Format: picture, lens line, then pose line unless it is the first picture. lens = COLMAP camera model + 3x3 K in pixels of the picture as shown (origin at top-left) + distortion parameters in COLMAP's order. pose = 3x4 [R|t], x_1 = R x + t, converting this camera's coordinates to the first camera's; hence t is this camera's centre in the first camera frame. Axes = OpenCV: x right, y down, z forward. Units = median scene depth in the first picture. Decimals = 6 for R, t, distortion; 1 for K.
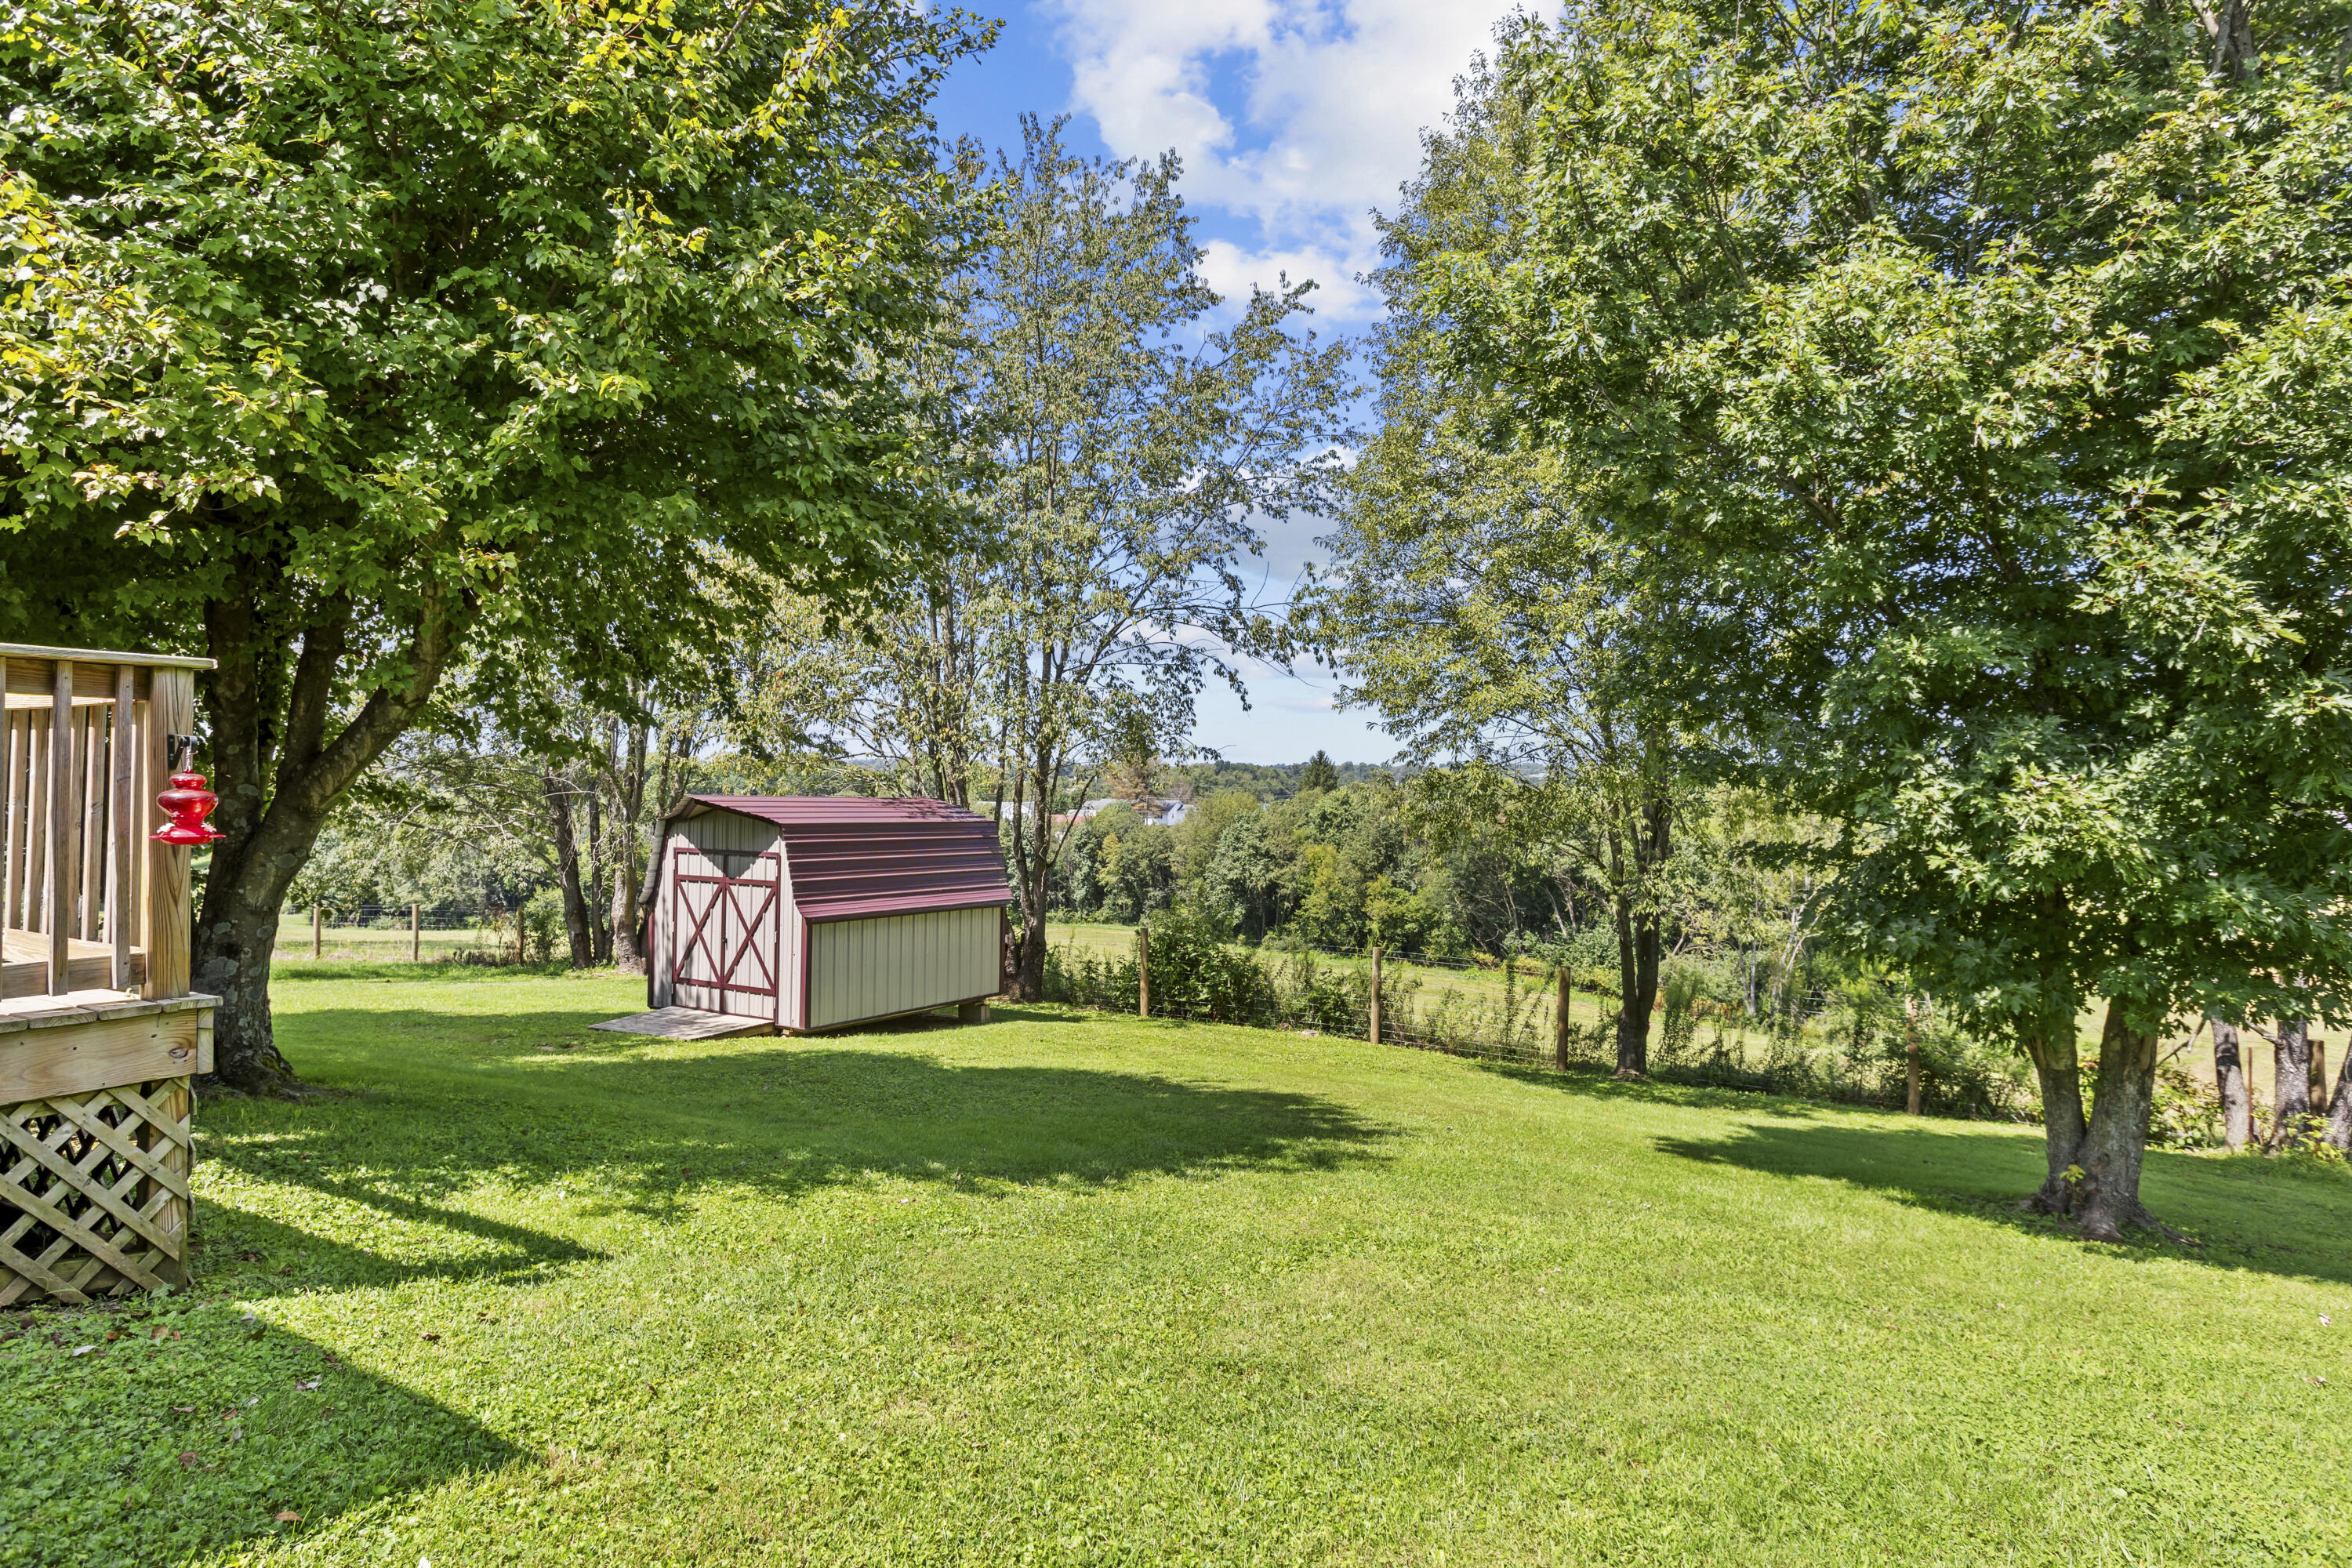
lens RADIAL K [[1283.4, 0, 1174.0], [0, 1283.4, 797.6], [0, 0, 1]] dist [0.003145, -0.004984]
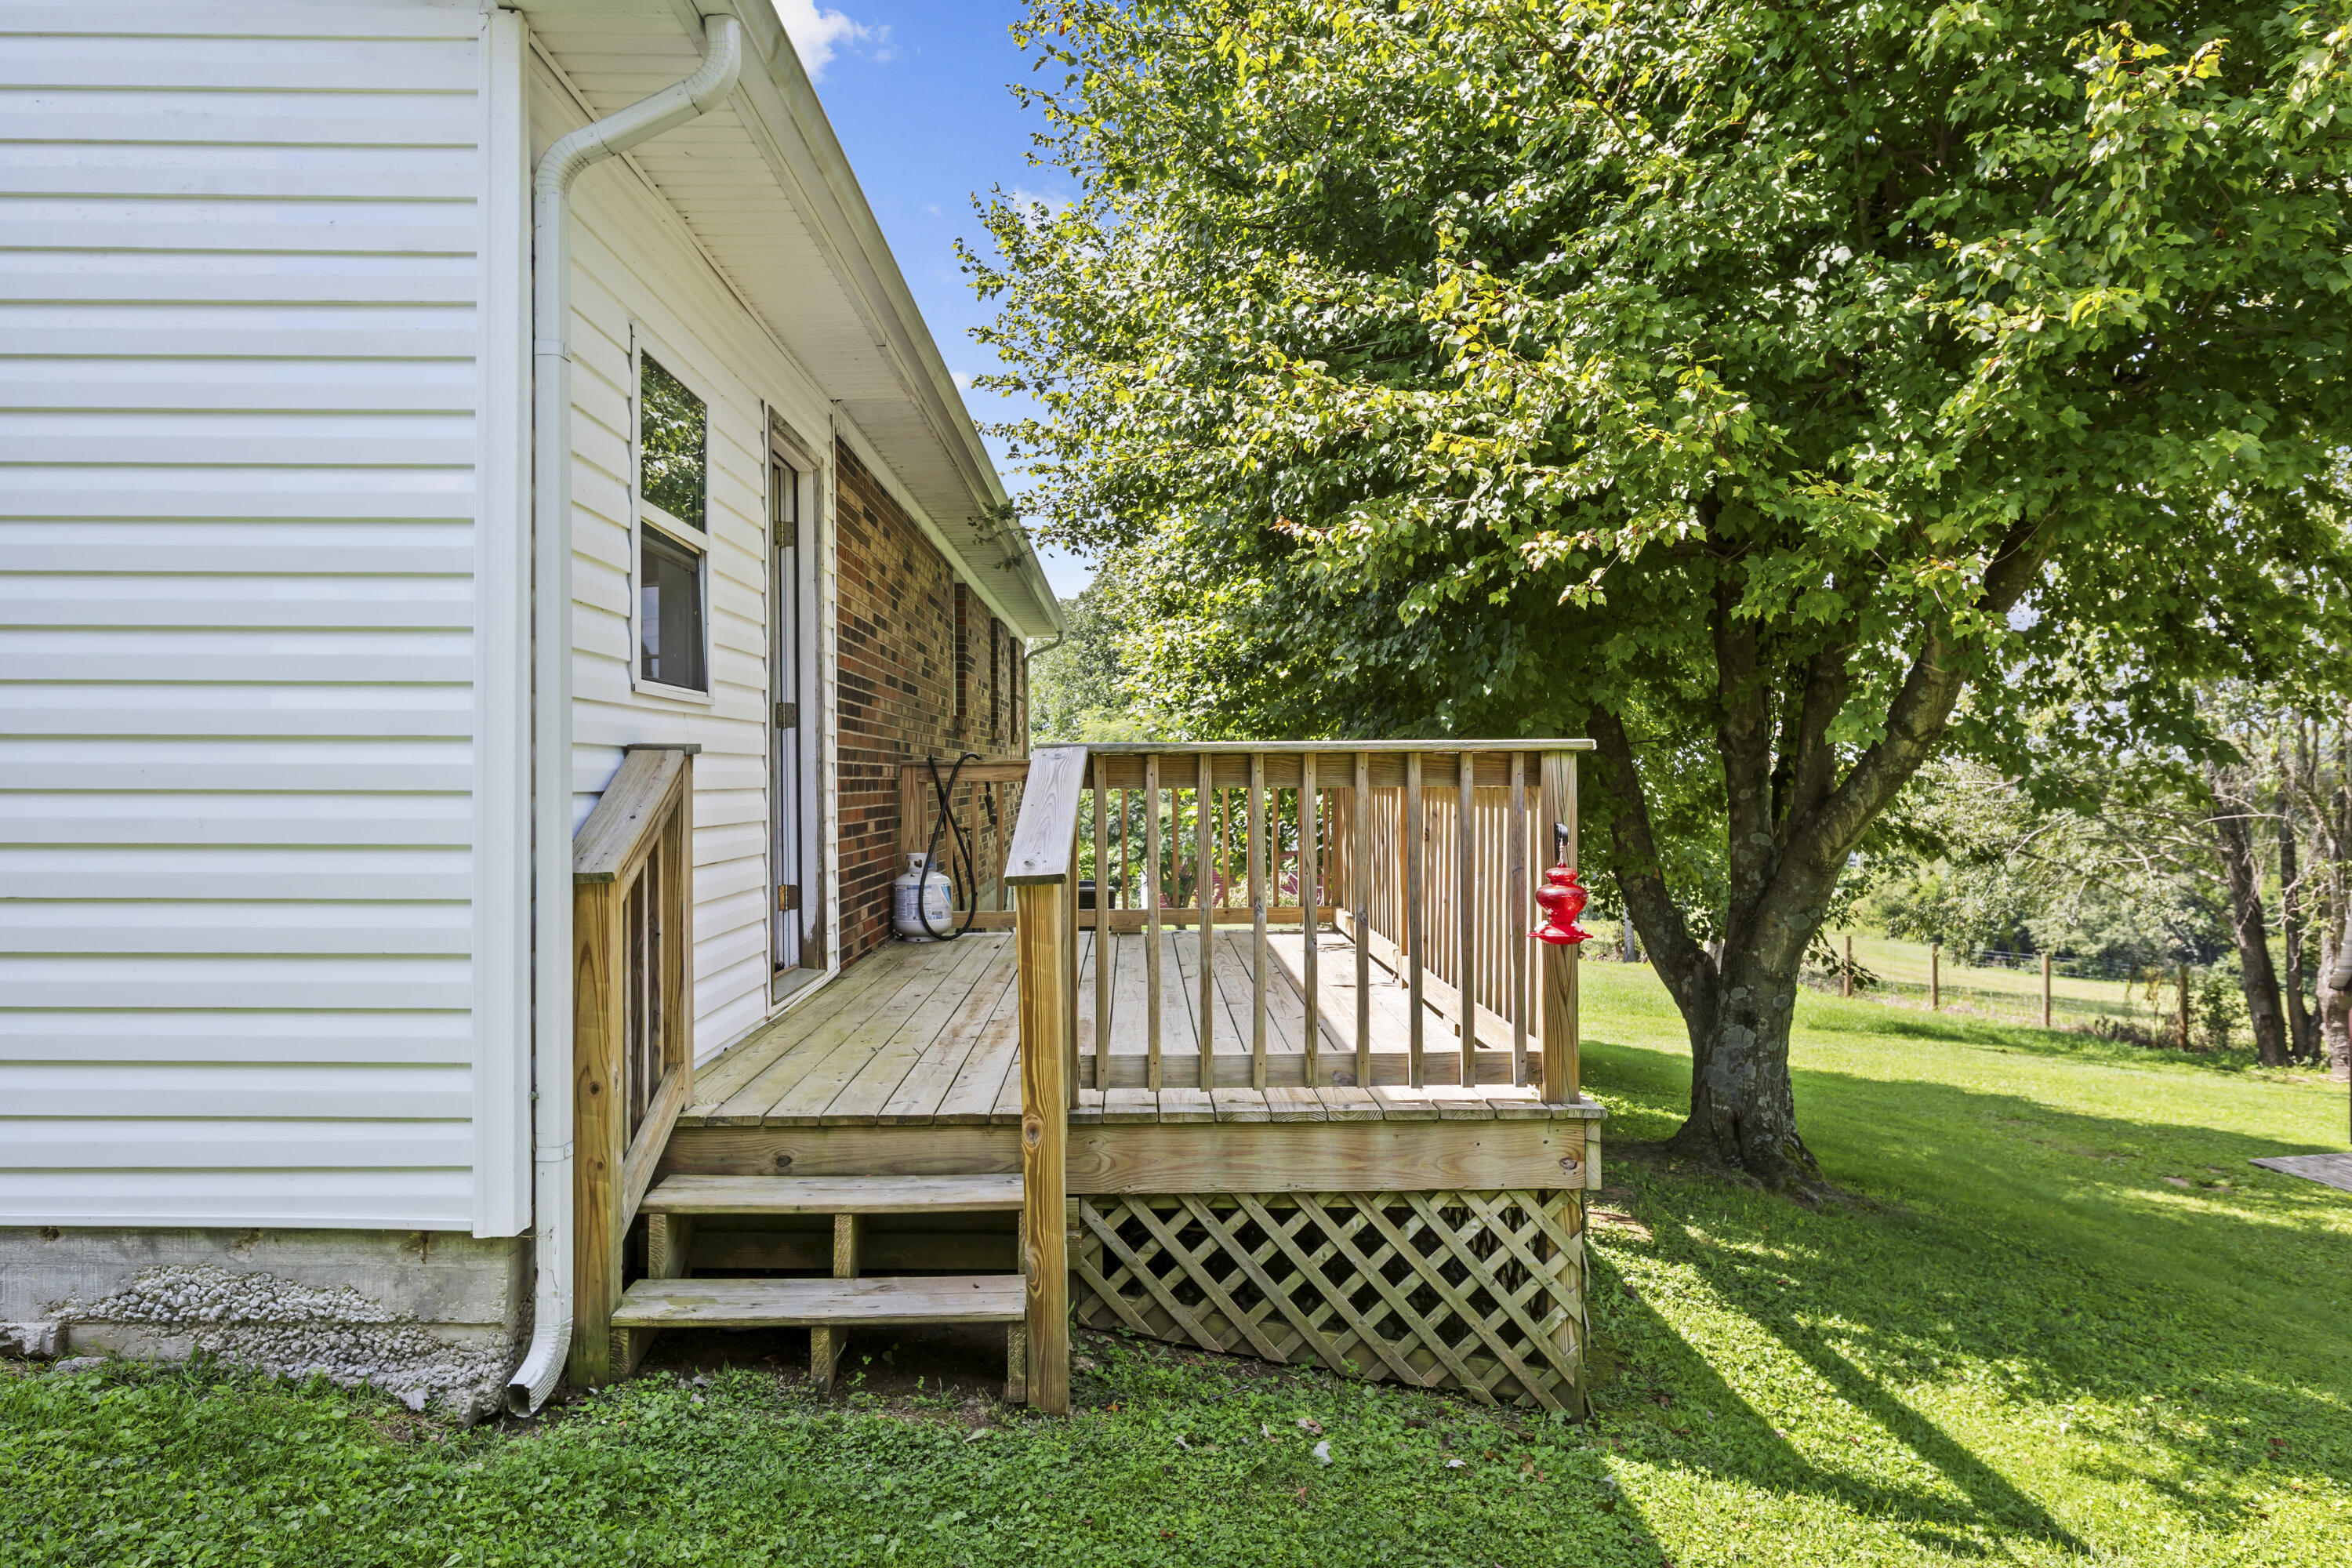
lens RADIAL K [[1673.7, 0, 1169.0], [0, 1673.7, 765.0], [0, 0, 1]] dist [0.002041, 0.005739]
pose [[0.515843, -0.021232, -0.856420, 0.091282], [-0.001128, 0.999675, -0.025463, -0.044234], [0.856683, 0.014101, 0.515651, 0.090578]]
